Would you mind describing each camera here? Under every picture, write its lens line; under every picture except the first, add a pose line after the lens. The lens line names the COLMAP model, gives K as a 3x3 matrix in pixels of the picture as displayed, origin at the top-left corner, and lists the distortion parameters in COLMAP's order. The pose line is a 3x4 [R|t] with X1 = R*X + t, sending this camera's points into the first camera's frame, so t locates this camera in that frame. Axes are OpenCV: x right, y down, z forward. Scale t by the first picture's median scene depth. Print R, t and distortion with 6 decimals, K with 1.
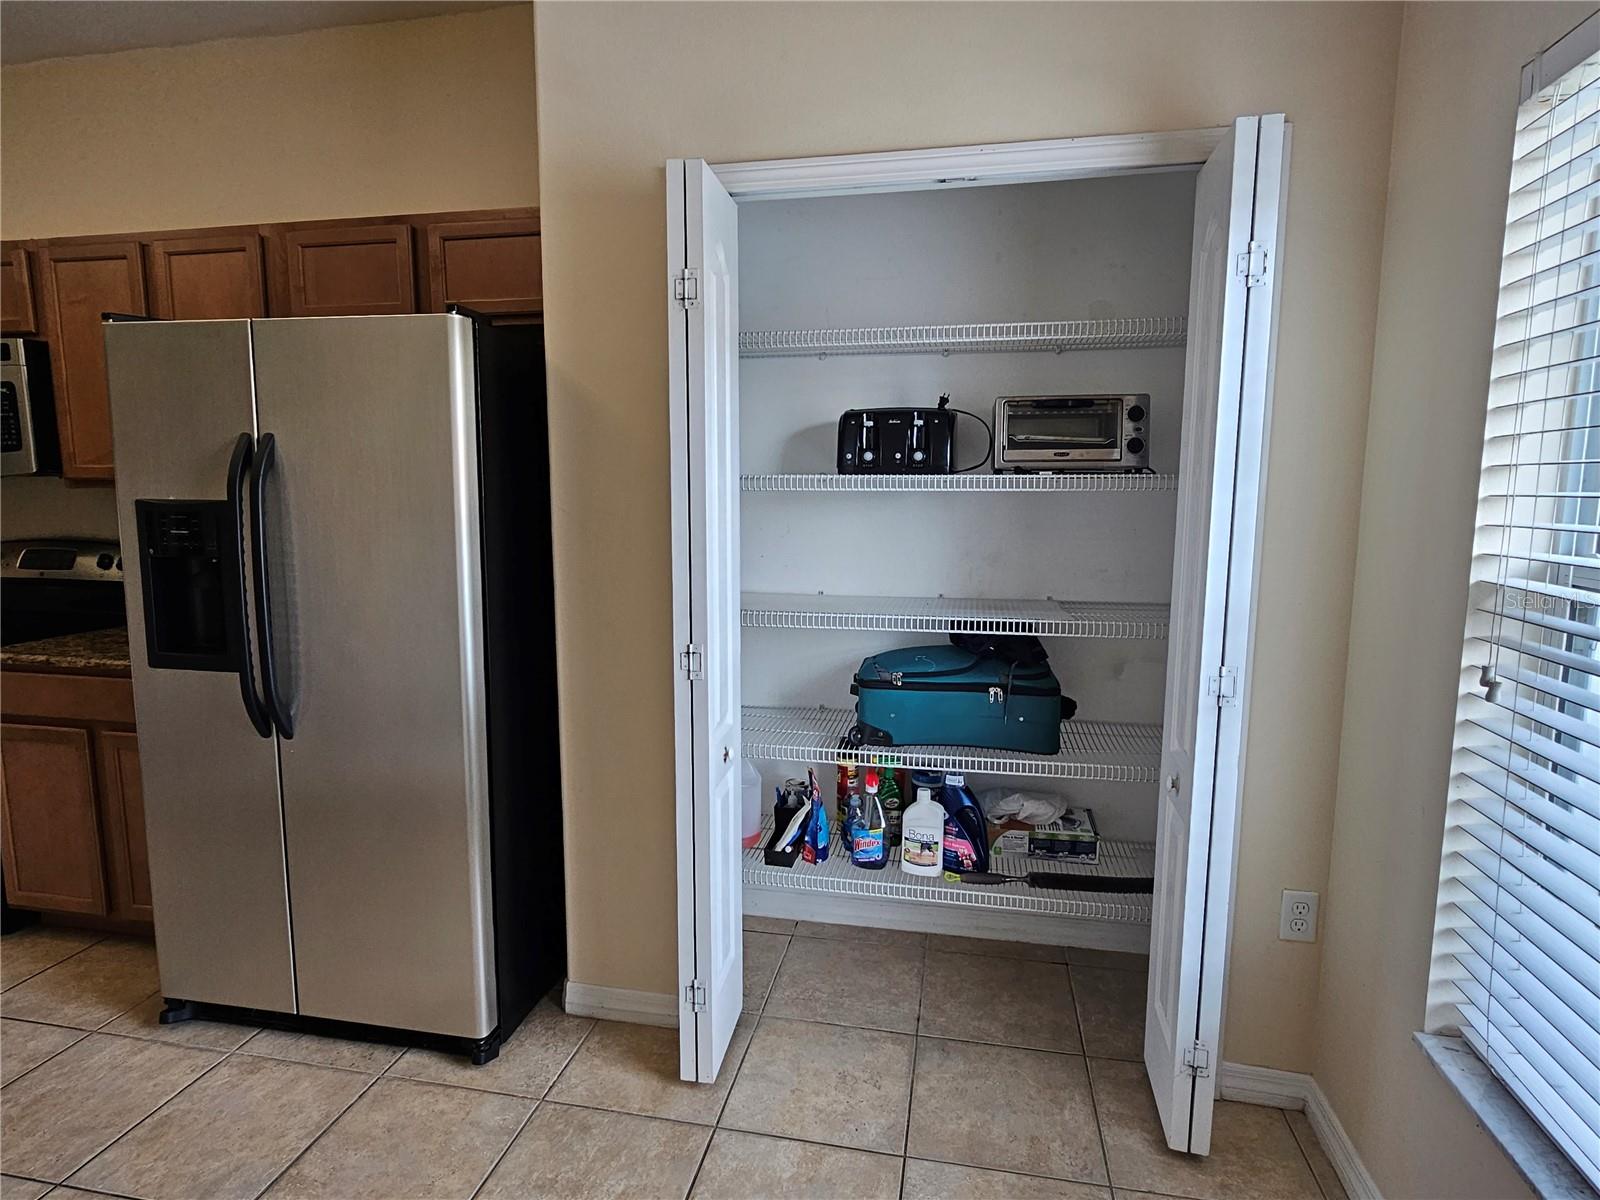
lens RADIAL K [[862.9, 0, 802.6], [0, 862.9, 596.3], [0, 0, 1]] dist [-0.009094, 0.004176]
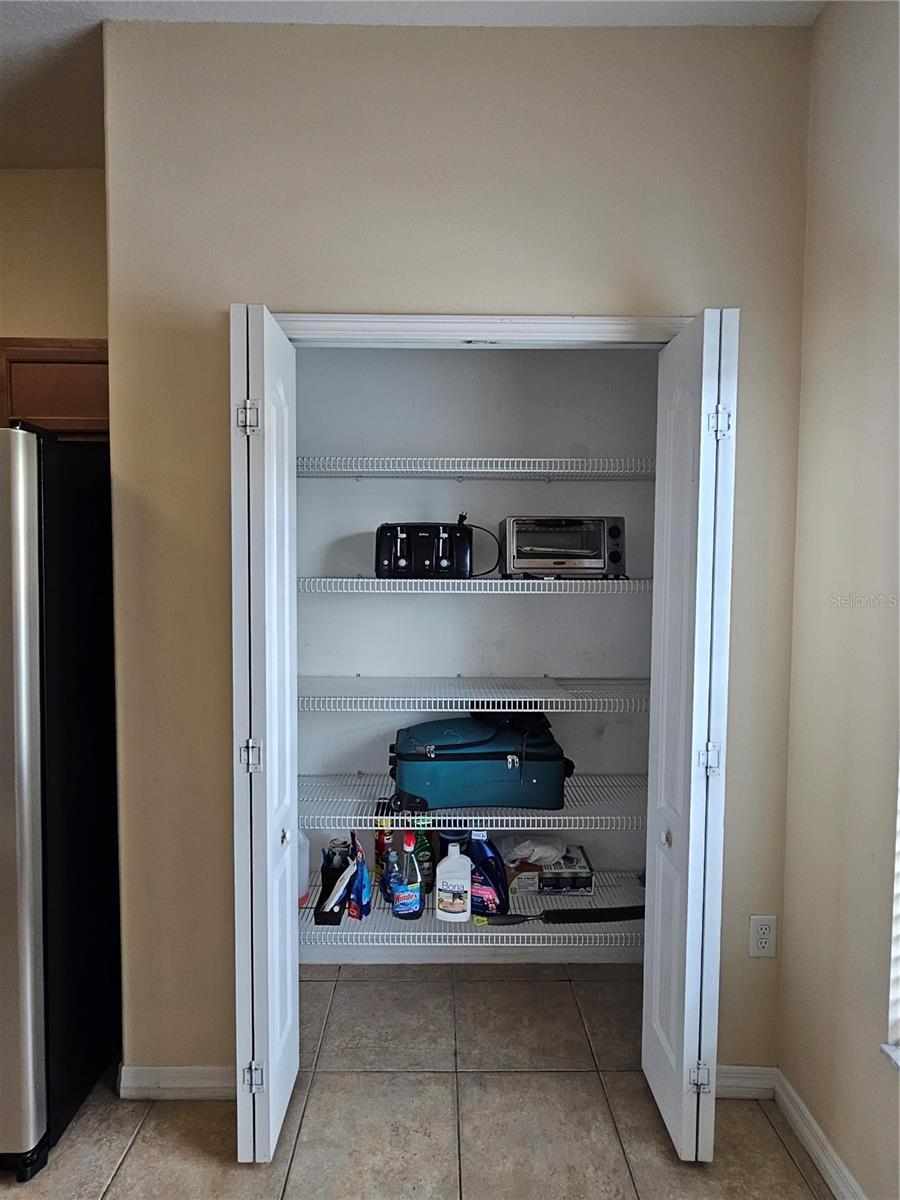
lens RADIAL K [[647.2, 0, 449.6], [0, 647.2, 601.6], [0, 0, 1]] dist [-0.009094, 0.004176]
pose [[0.978359, -0.005421, 0.206845, -0.048691], [0.021496, 0.996910, -0.075549, -0.043203], [-0.205797, 0.078360, 0.975452, 0.128073]]
